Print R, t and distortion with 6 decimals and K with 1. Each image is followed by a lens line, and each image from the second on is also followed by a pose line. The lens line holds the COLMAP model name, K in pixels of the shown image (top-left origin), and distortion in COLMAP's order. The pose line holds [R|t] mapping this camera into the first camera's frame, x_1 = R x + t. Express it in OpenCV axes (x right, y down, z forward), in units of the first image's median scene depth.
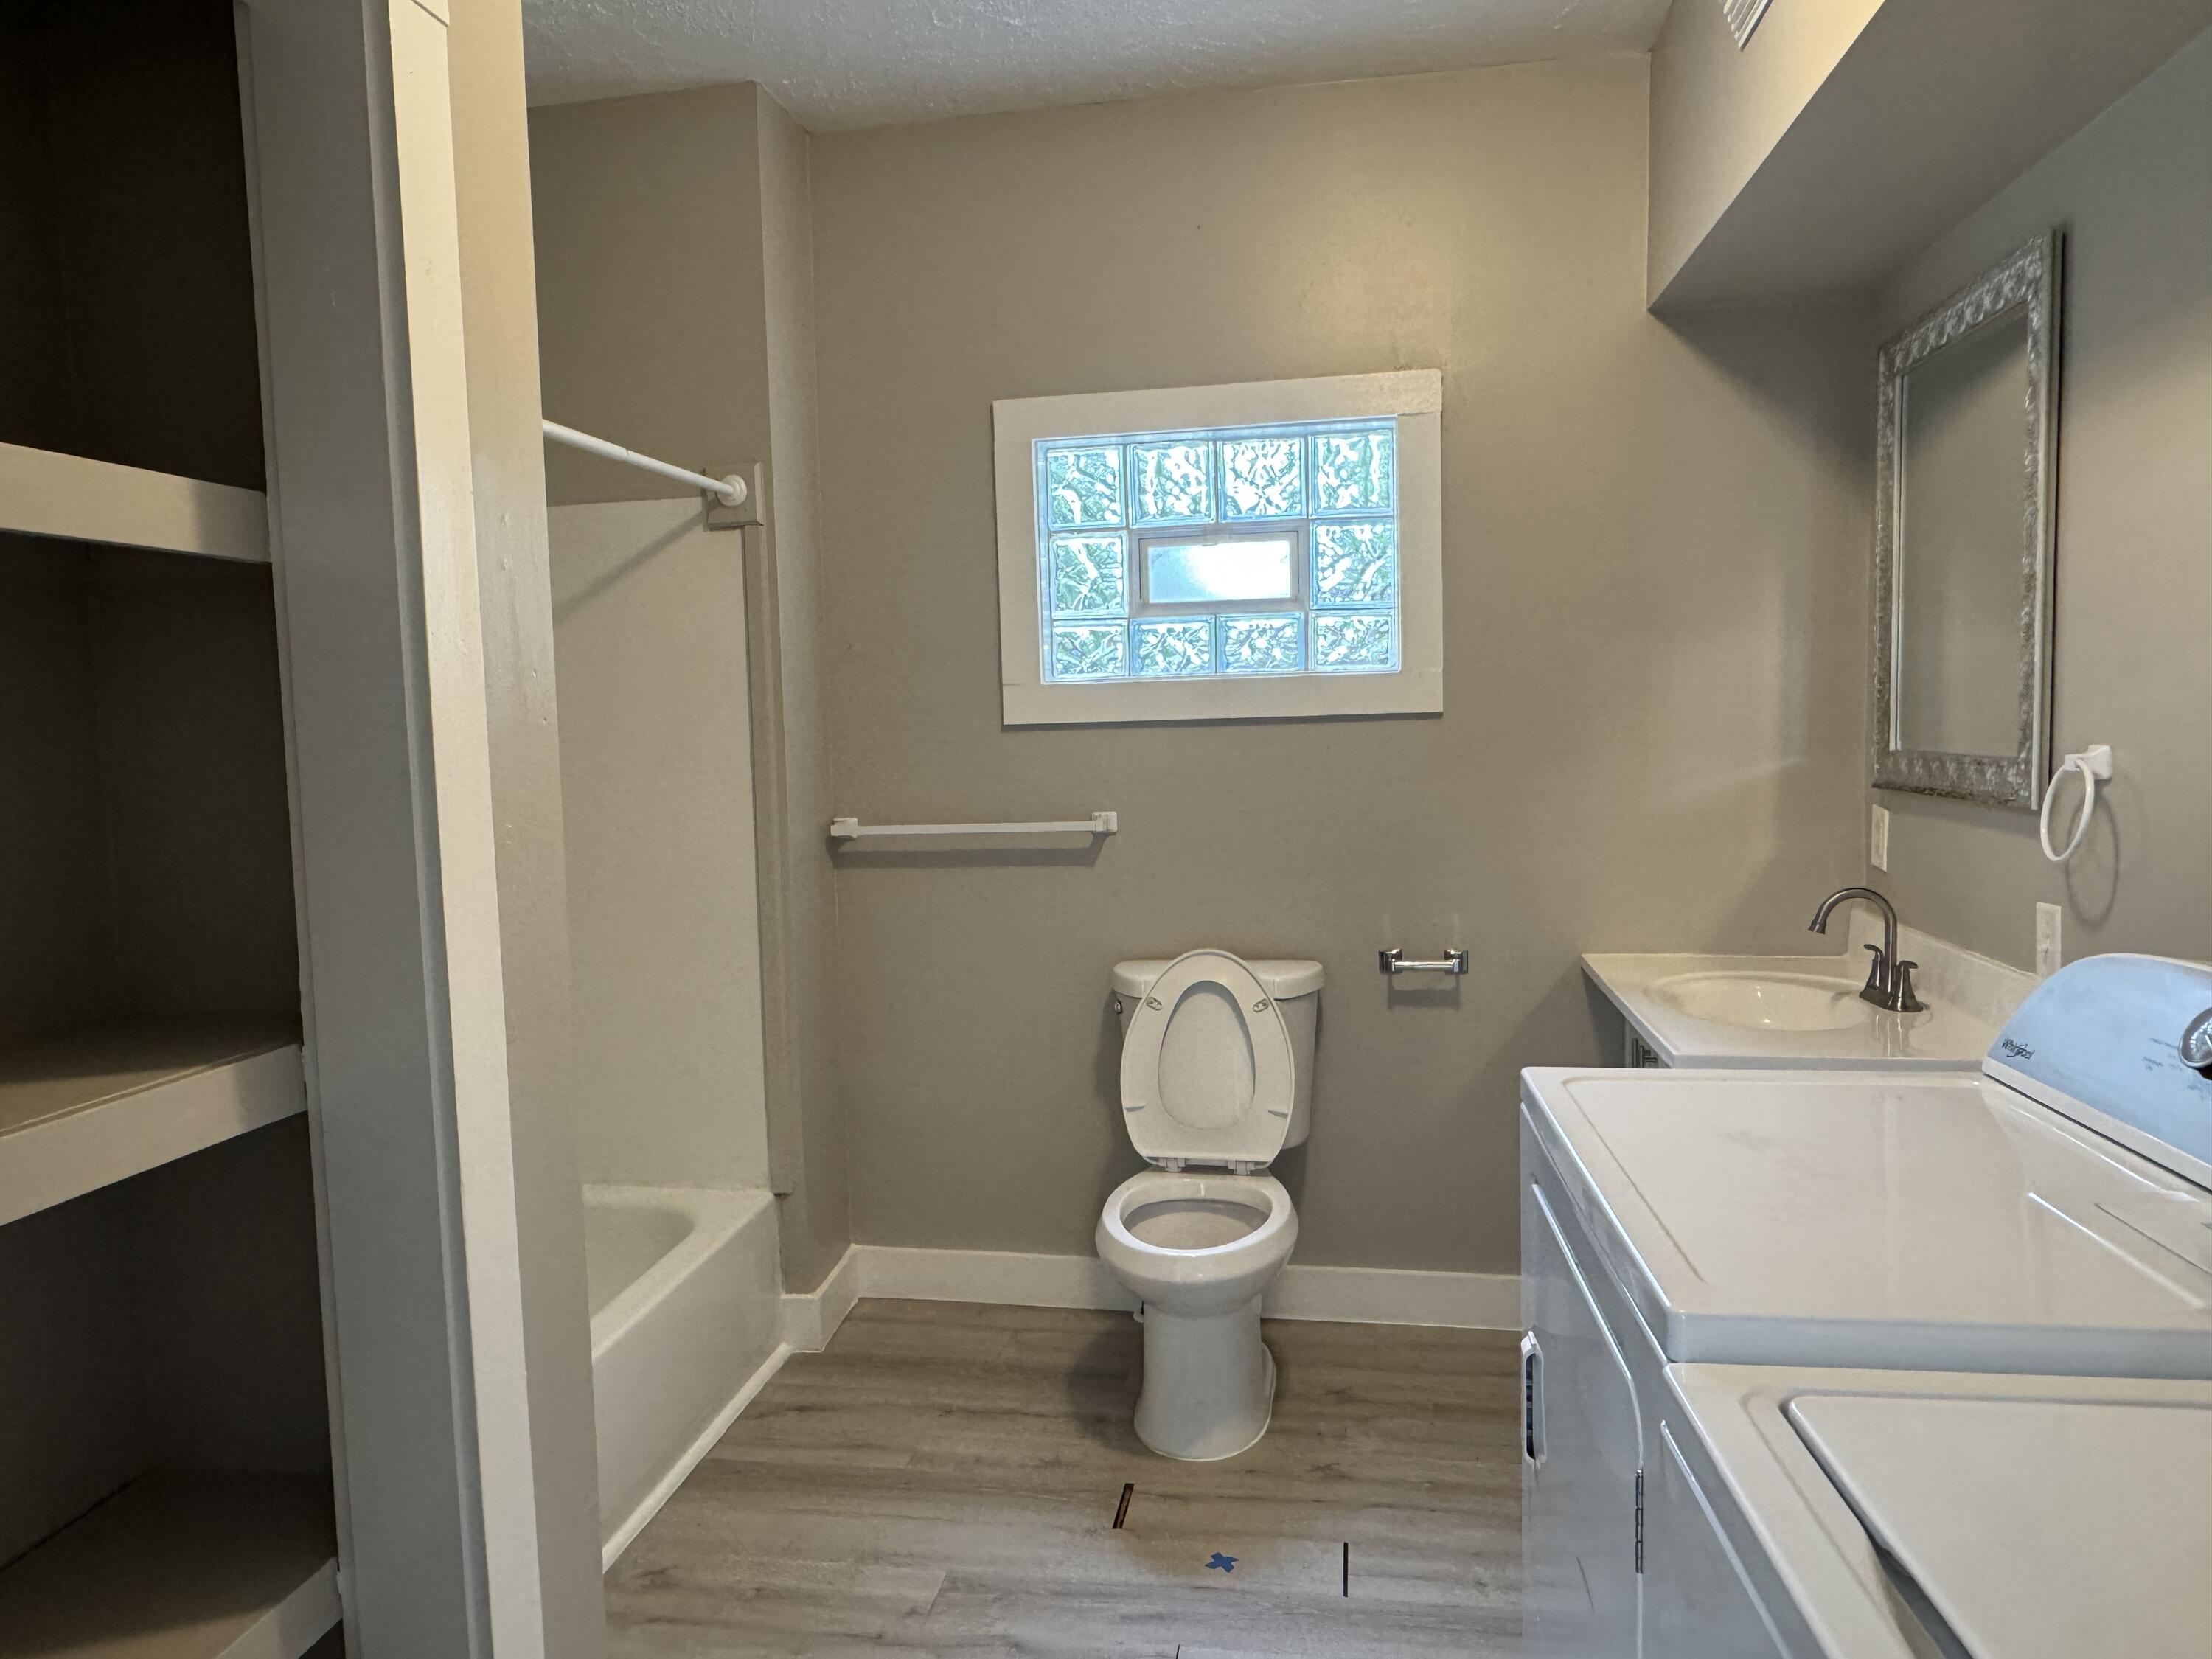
lens RADIAL K [[1457.4, 0, 1100.5], [0, 1457.4, 827.9], [0, 0, 1]] dist [-0.007092, 0.003178]
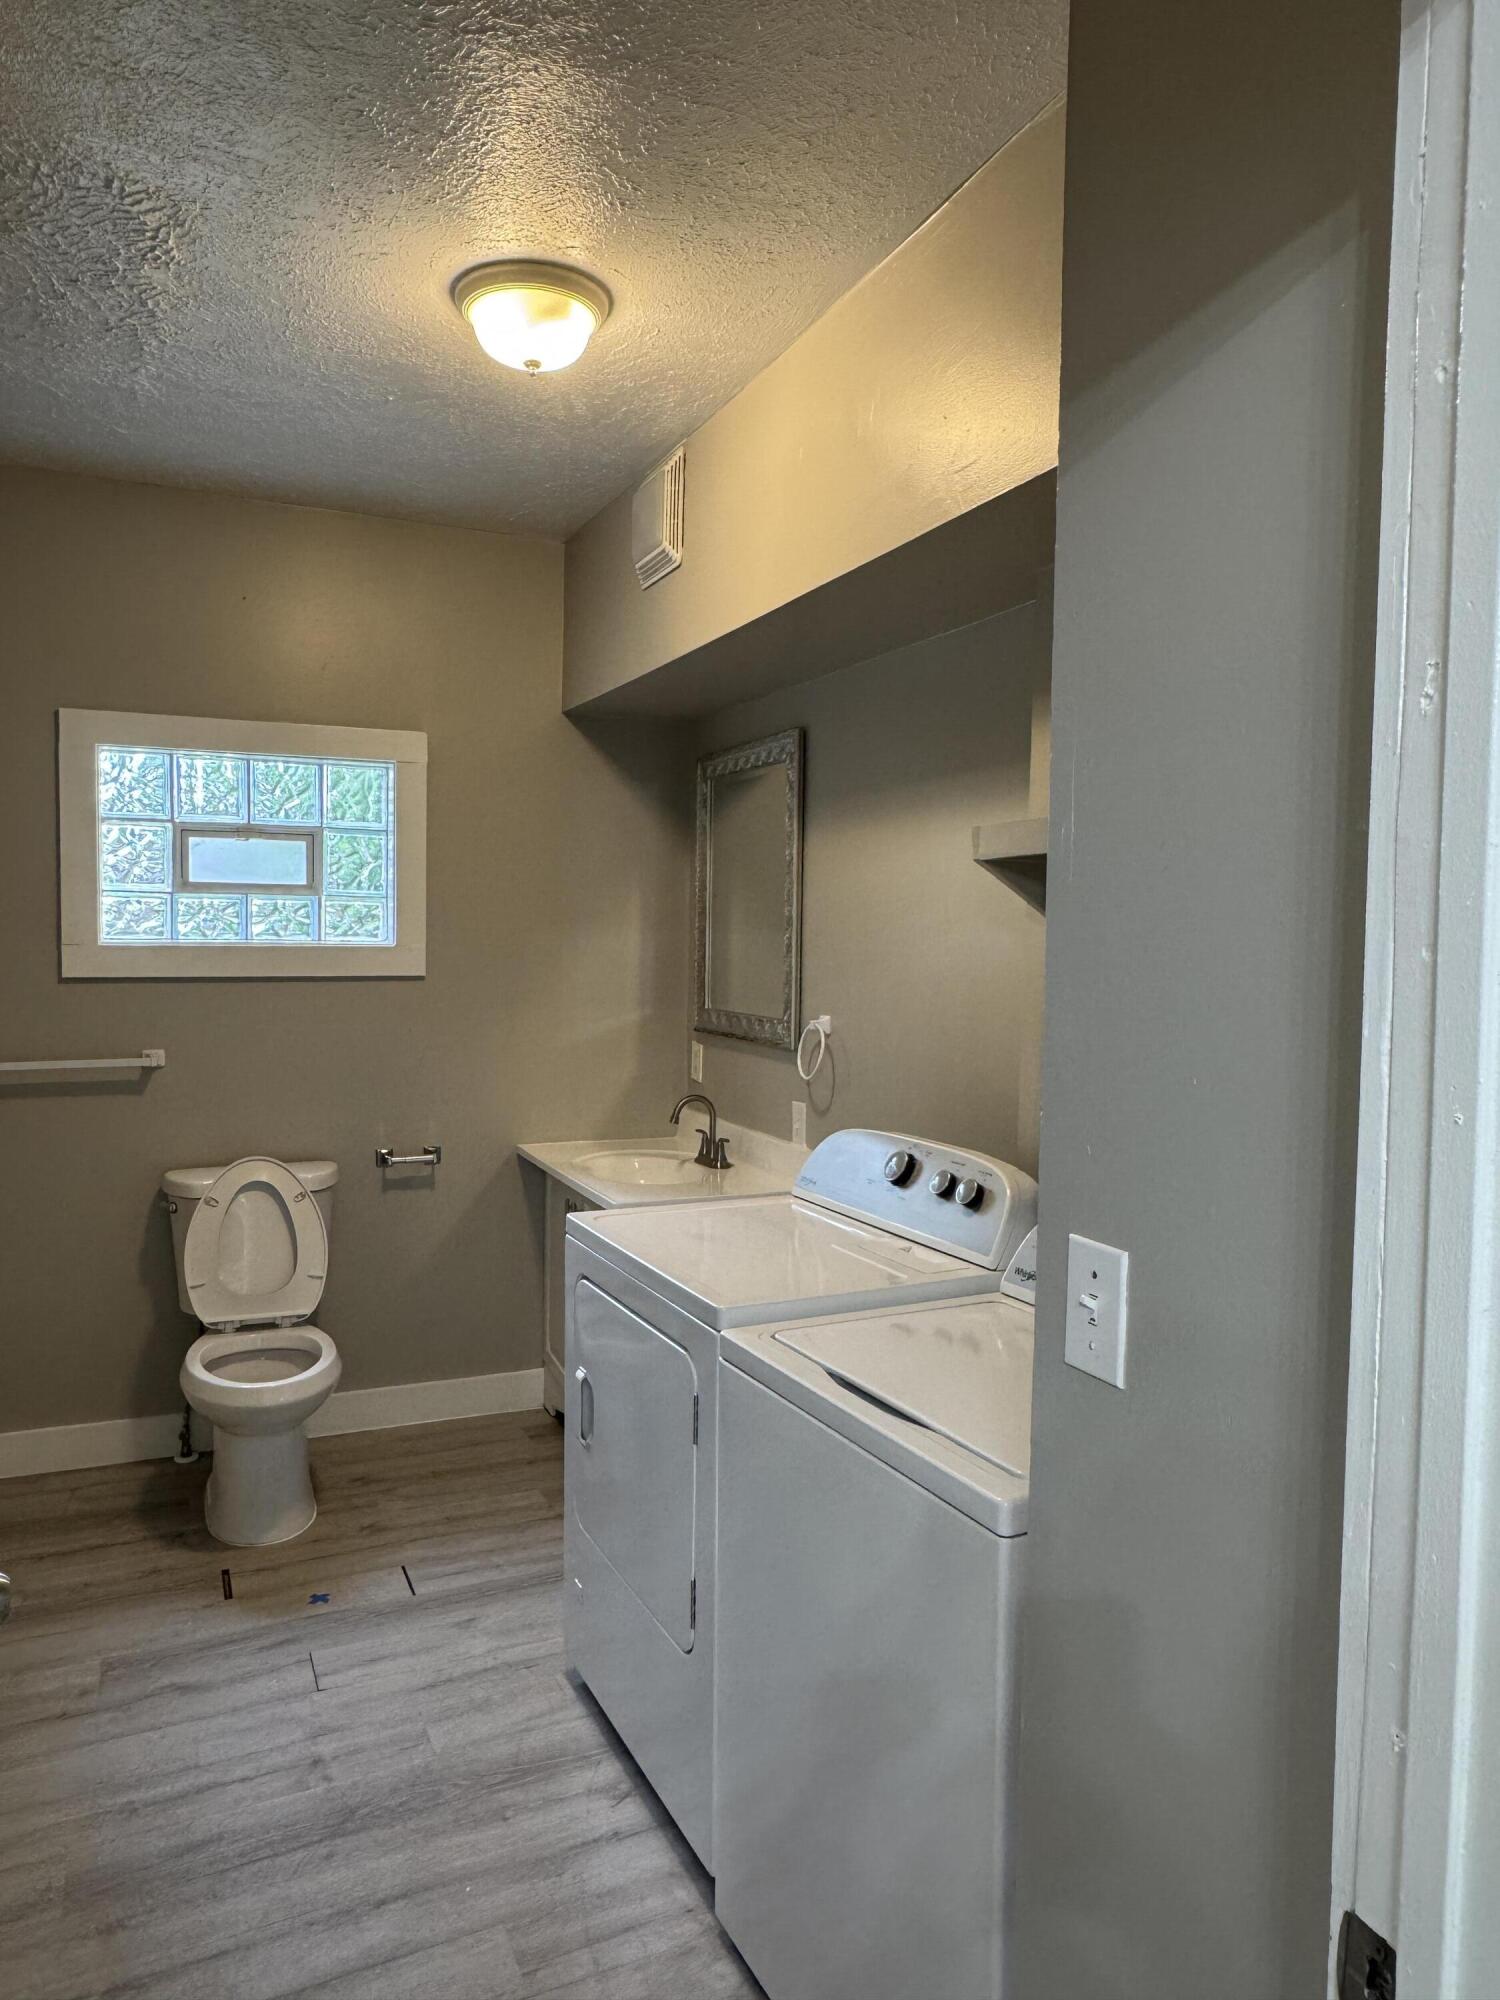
lens RADIAL K [[1317.7, 0, 750.0], [0, 1317.7, 1000.0], [0, 0, 1]] dist [-0.007092, 0.003178]
pose [[0.820499, 0.009453, 0.571570, -0.246446], [0.005907, 0.999670, -0.025012, -0.025089], [-0.571618, 0.023899, 0.820172, -0.224258]]
